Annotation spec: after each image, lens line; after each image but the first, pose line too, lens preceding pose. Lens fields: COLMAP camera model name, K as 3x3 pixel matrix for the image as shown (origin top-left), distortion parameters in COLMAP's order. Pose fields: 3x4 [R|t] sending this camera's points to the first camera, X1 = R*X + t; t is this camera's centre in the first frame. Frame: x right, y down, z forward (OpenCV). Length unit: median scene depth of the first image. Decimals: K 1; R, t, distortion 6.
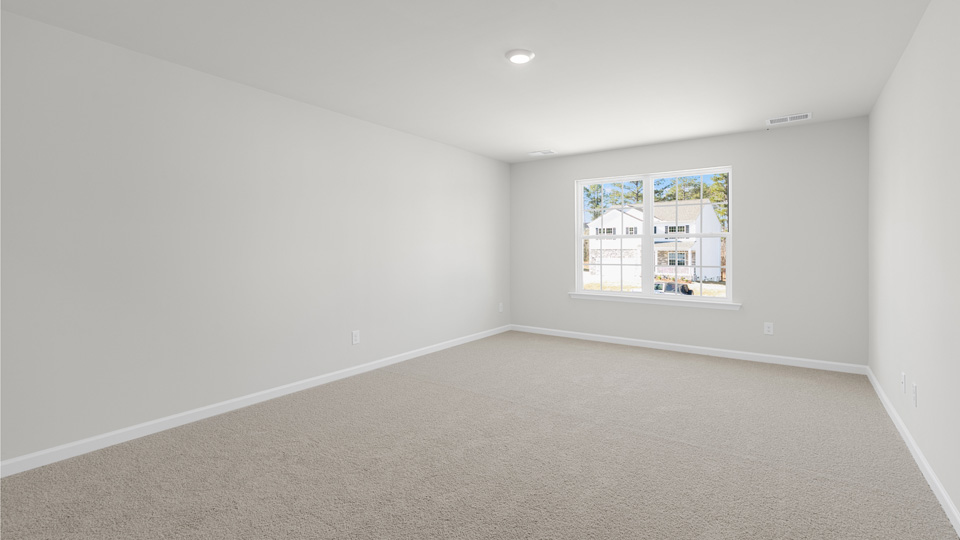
lens RADIAL K [[438.4, 0, 480.9], [0, 438.4, 264.8], [0, 0, 1]] dist [0.005488, 0.000381]
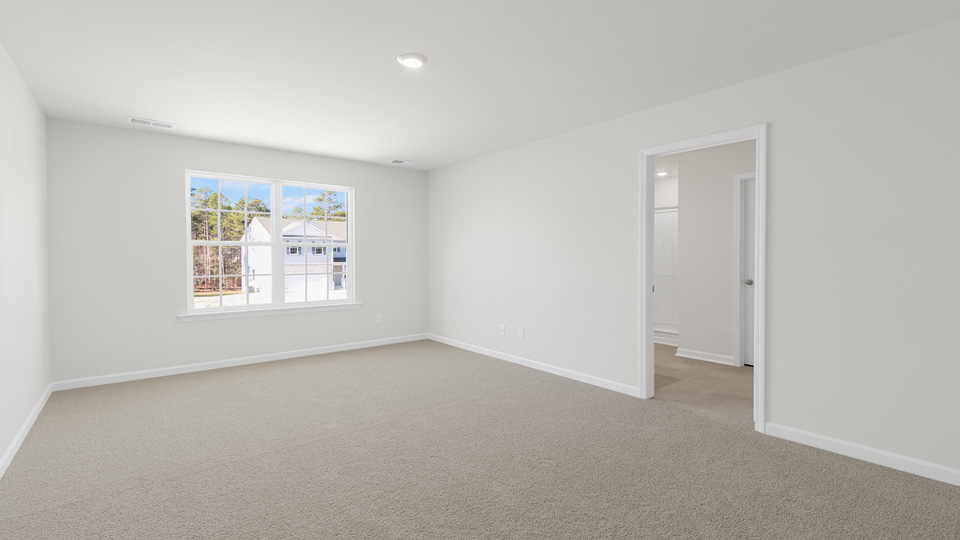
lens RADIAL K [[438.4, 0, 480.9], [0, 438.4, 264.8], [0, 0, 1]] dist [0.005488, 0.000381]
pose [[0.244801, -0.018921, 0.969389, -0.469397], [0.034757, 0.999338, 0.010728, -0.015565], [-0.968950, 0.031066, 0.245296, 0.355921]]
